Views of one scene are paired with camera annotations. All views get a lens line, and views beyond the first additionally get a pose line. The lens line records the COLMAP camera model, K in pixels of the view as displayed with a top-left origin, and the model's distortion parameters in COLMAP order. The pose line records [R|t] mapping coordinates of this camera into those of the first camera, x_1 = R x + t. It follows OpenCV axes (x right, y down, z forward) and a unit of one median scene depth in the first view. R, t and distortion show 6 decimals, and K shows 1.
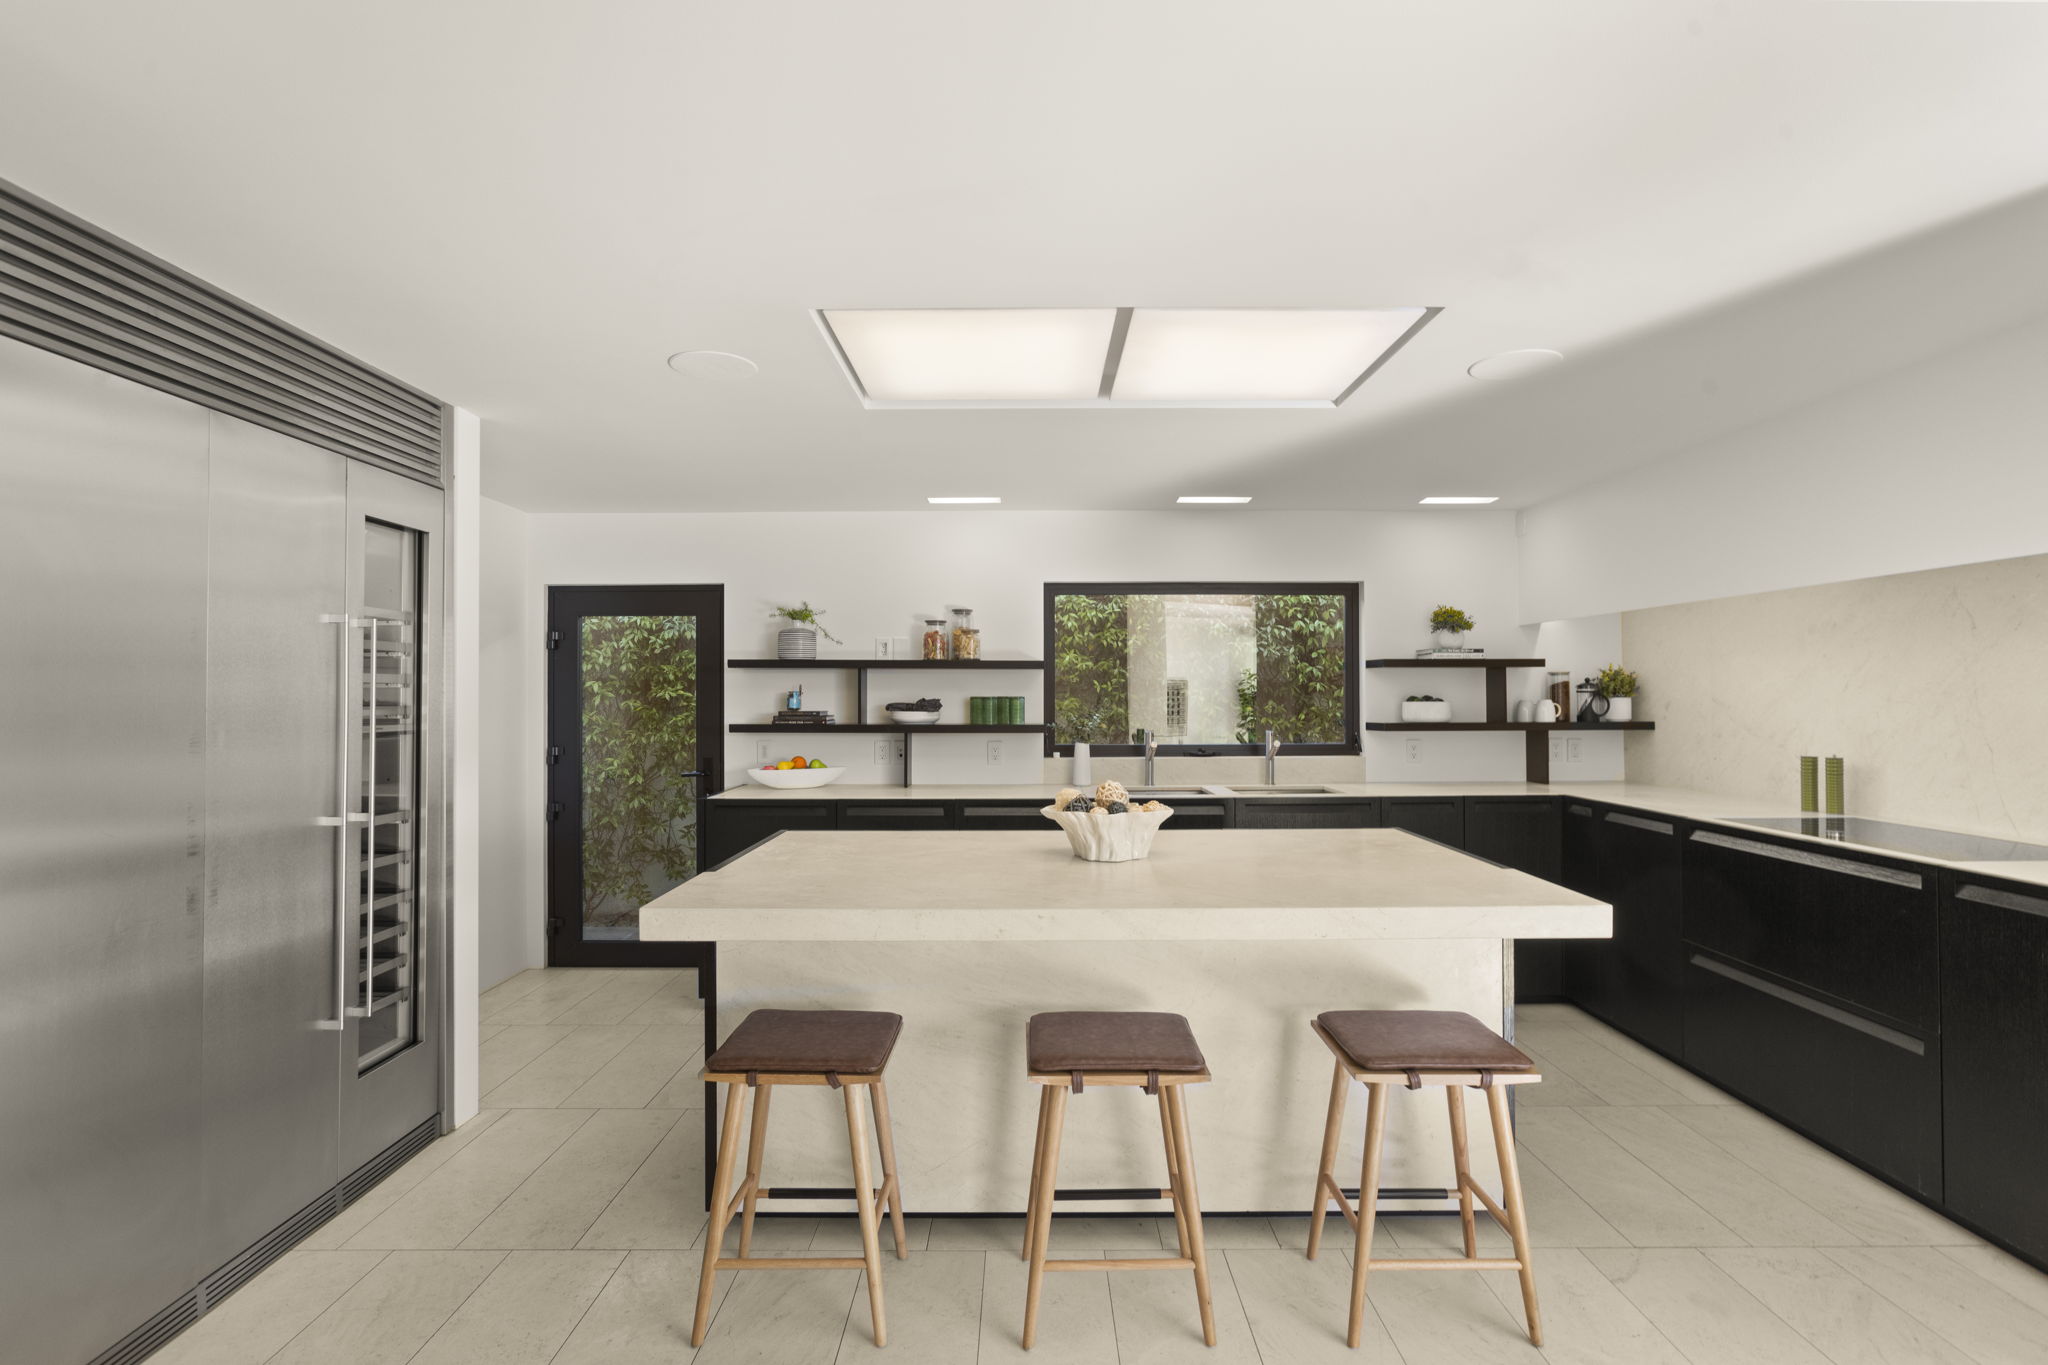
lens RADIAL K [[1222.4, 0, 1029.7], [0, 1222.4, 677.4], [0, 0, 1]] dist [-0.006925, 0.002220]
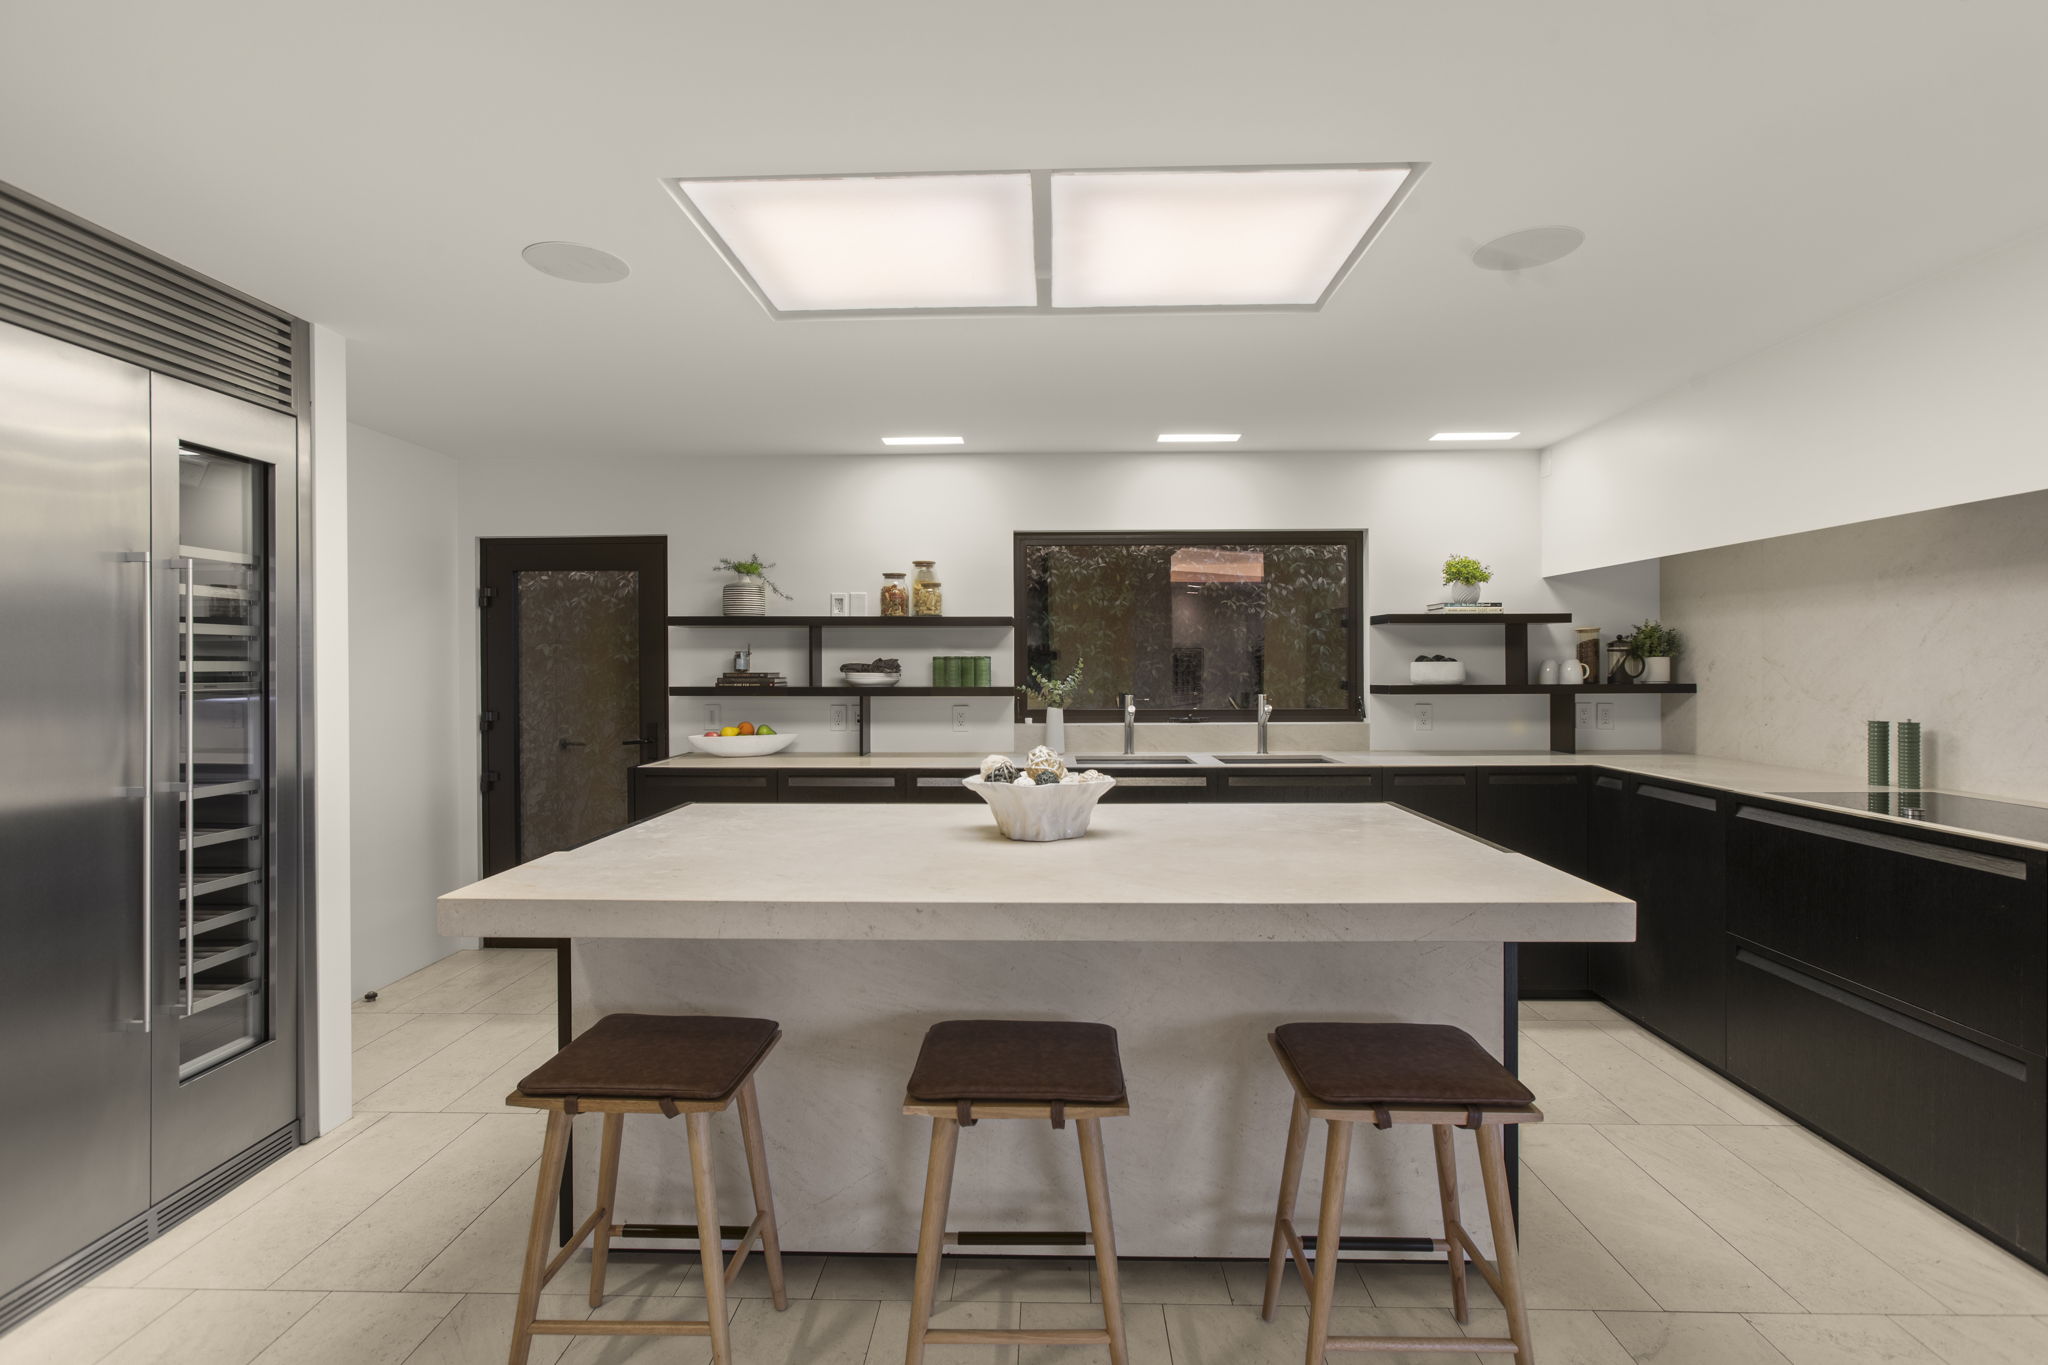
lens RADIAL K [[1188.4, 0, 1033.6], [0, 1188.4, 674.2], [0, 0, 1]] dist [-0.000772, -0.001146]
pose [[0.999284, -0.000795, -0.037814, 0.062660], [0.001487, 0.999832, 0.018285, 0.012982], [0.037793, -0.018328, 0.999118, 0.117463]]
